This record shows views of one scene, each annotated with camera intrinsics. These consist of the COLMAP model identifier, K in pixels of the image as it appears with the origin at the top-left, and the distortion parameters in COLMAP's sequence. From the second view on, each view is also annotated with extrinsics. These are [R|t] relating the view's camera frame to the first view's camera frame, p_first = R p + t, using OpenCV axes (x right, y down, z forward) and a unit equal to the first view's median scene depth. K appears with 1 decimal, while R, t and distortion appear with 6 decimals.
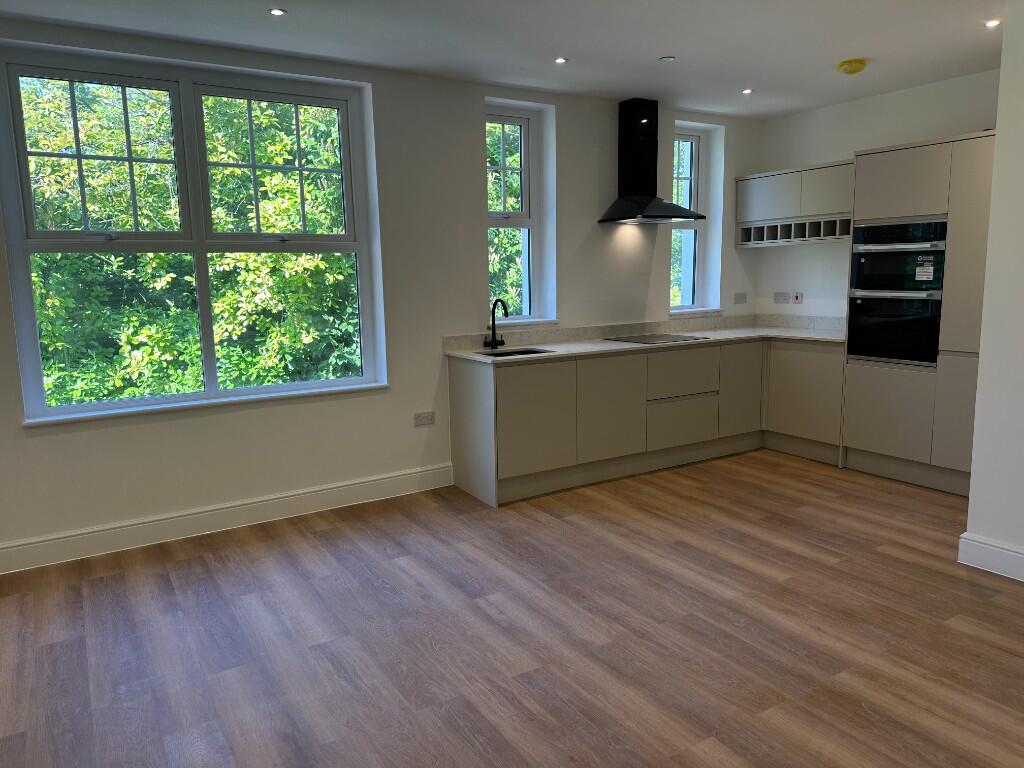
lens RADIAL K [[723.2, 0, 500.7], [0, 723.2, 386.9], [0, 0, 1]] dist [0.077685, -0.099660]
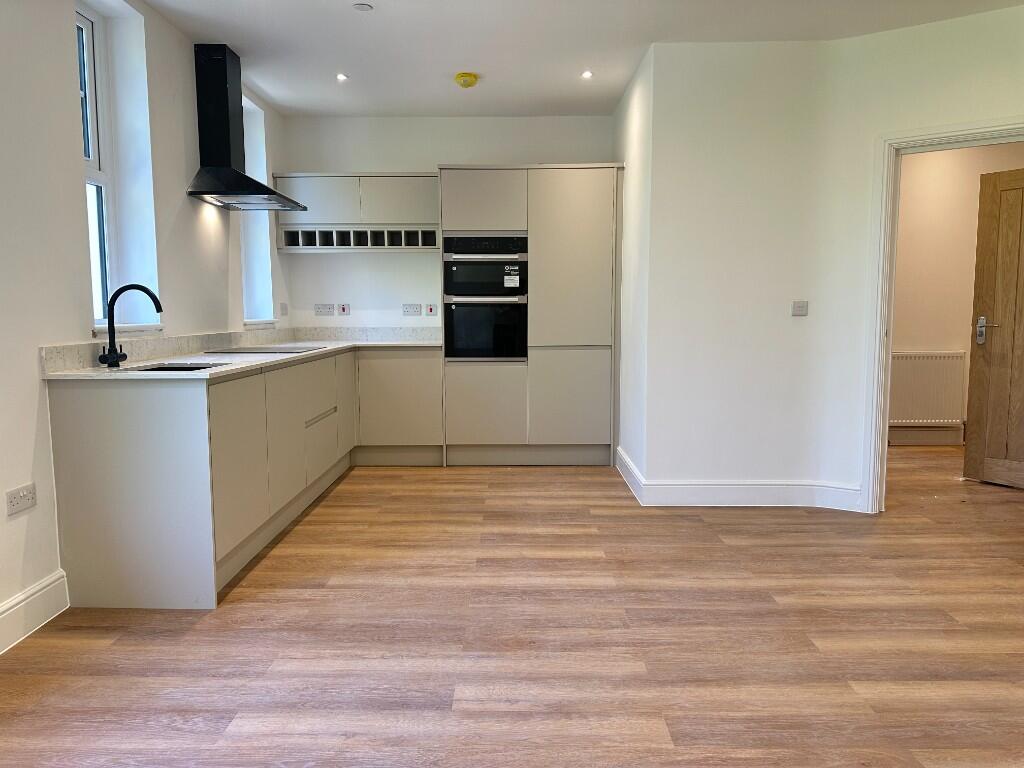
lens RADIAL K [[723.2, 0, 514.6], [0, 723.2, 384.5], [0, 0, 1]] dist [0.077685, -0.099660]
pose [[0.515391, -0.068373, 0.854223, -0.415073], [0.126208, 0.991998, 0.003254, 0.004011], [-0.847611, 0.106133, 0.519896, 0.429666]]
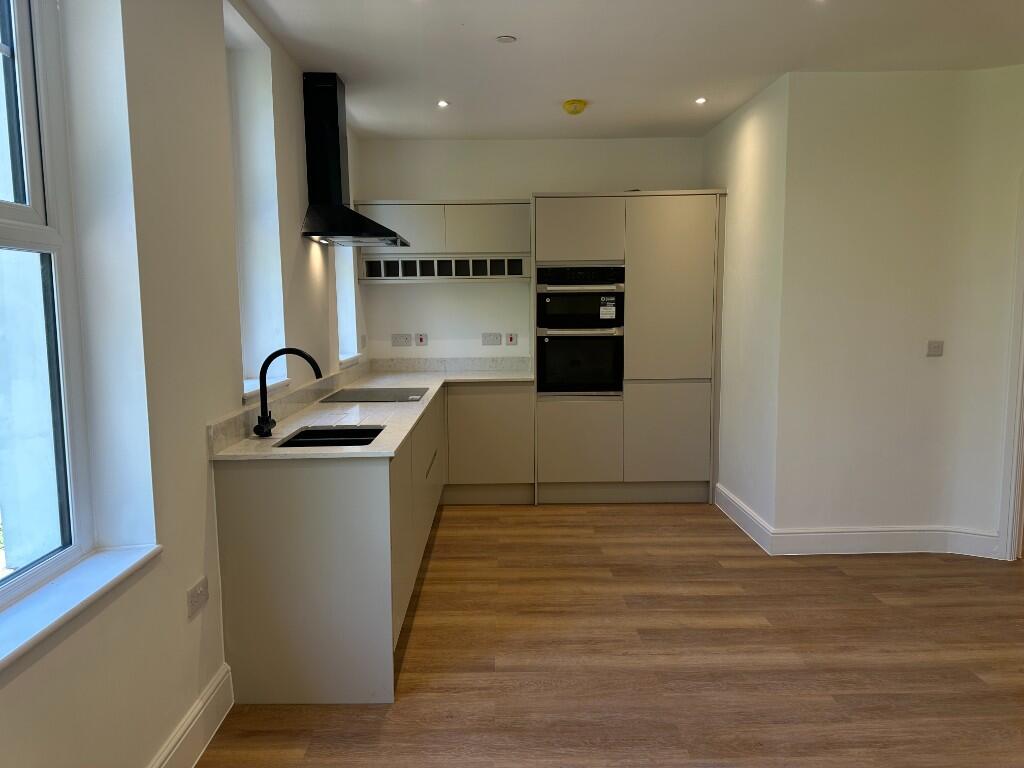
lens RADIAL K [[723.2, 0, 510.3], [0, 723.2, 385.7], [0, 0, 1]] dist [0.077685, -0.099660]
pose [[0.491931, -0.083575, 0.866613, -0.463511], [0.134281, 0.990755, 0.019323, -0.087826], [-0.860216, 0.106864, 0.498606, 0.605214]]
